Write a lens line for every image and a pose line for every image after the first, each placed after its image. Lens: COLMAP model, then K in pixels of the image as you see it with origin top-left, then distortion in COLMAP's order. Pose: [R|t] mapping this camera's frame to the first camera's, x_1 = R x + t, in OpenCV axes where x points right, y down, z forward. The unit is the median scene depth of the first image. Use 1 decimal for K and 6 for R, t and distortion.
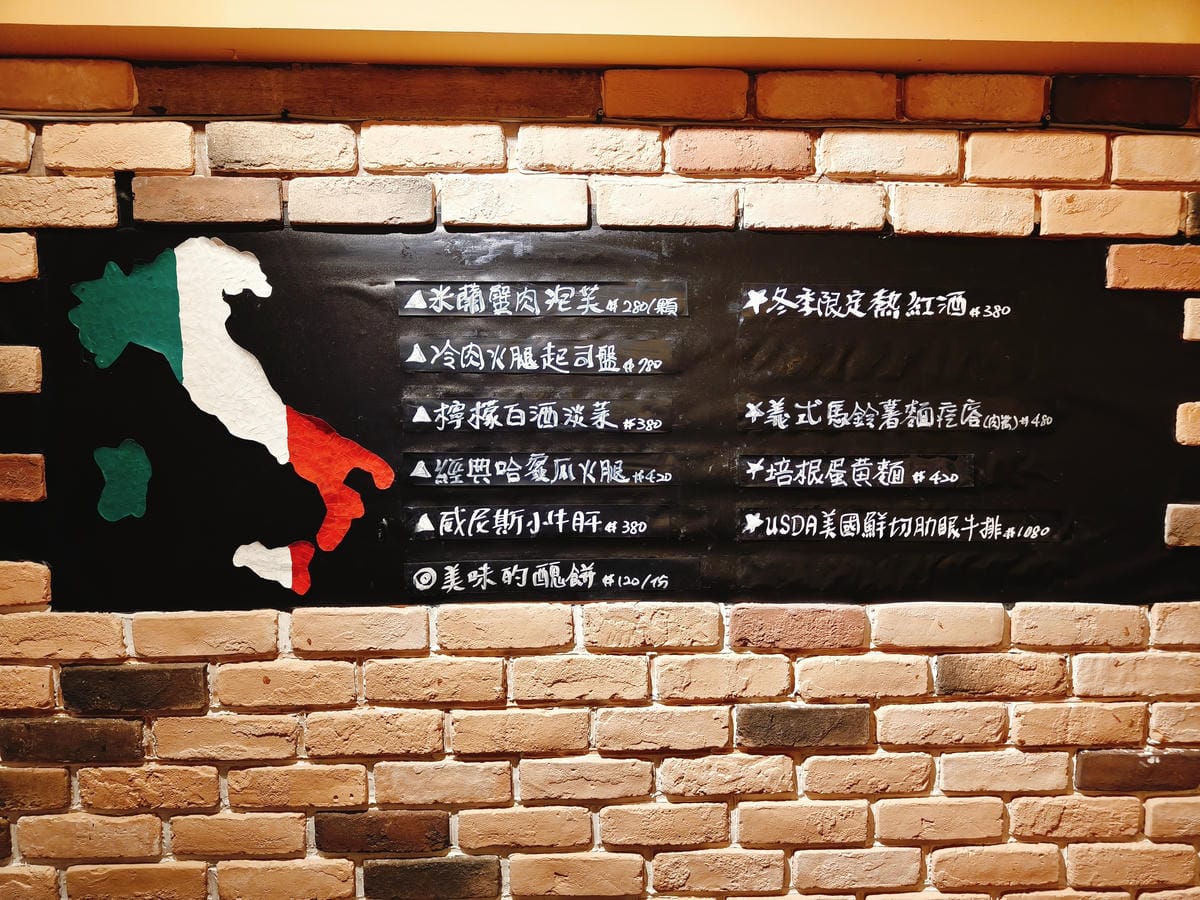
lens RADIAL K [[825.8, 0, 598.5], [0, 825.8, 449.4], [0, 0, 1]] dist [0.009528, -0.003279]
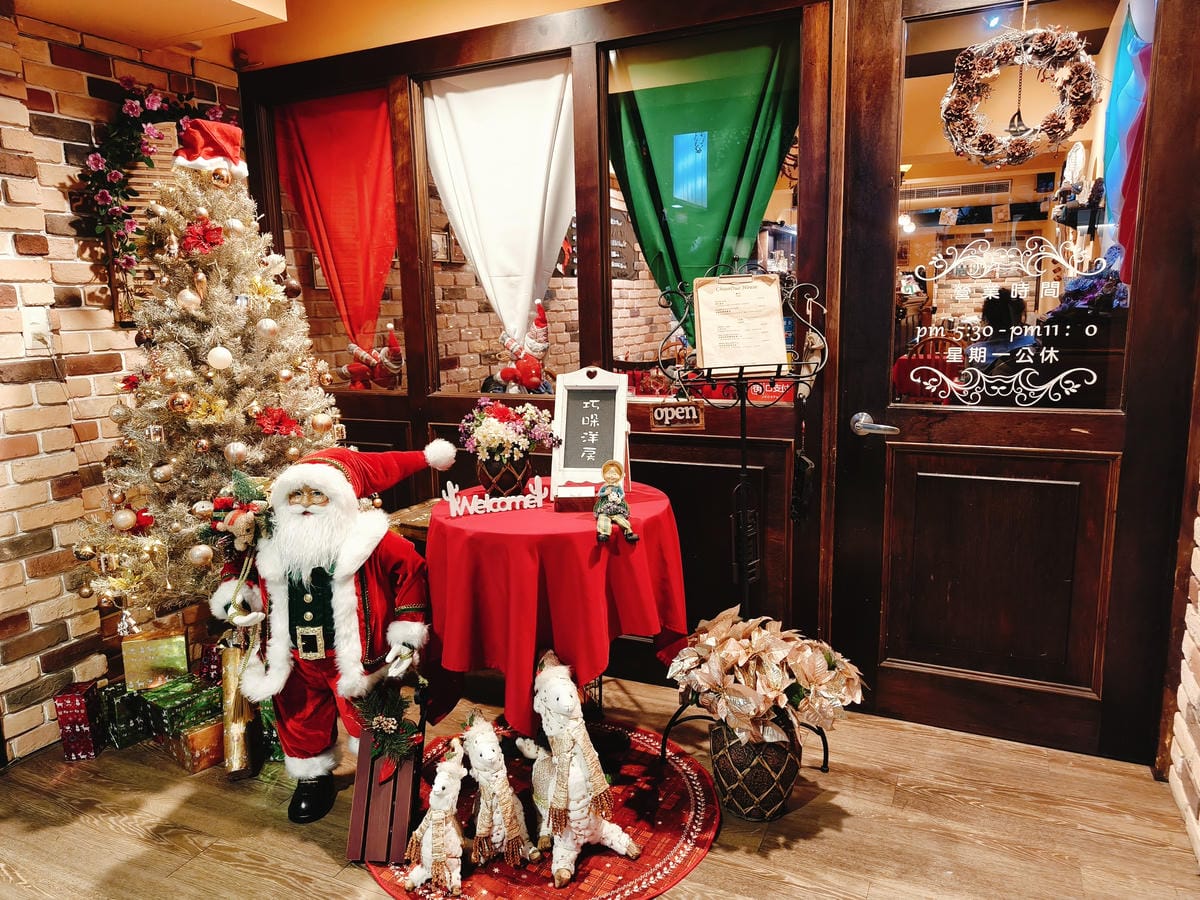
lens RADIAL K [[825.8, 0, 596.0], [0, 825.8, 453.8], [0, 0, 1]] dist [0.009528, -0.003279]
pose [[0.472801, -0.172978, 0.864025, -4.590358], [0.102181, 0.984691, 0.141221, 0.536154], [-0.875225, 0.021518, 0.483237, -1.468001]]
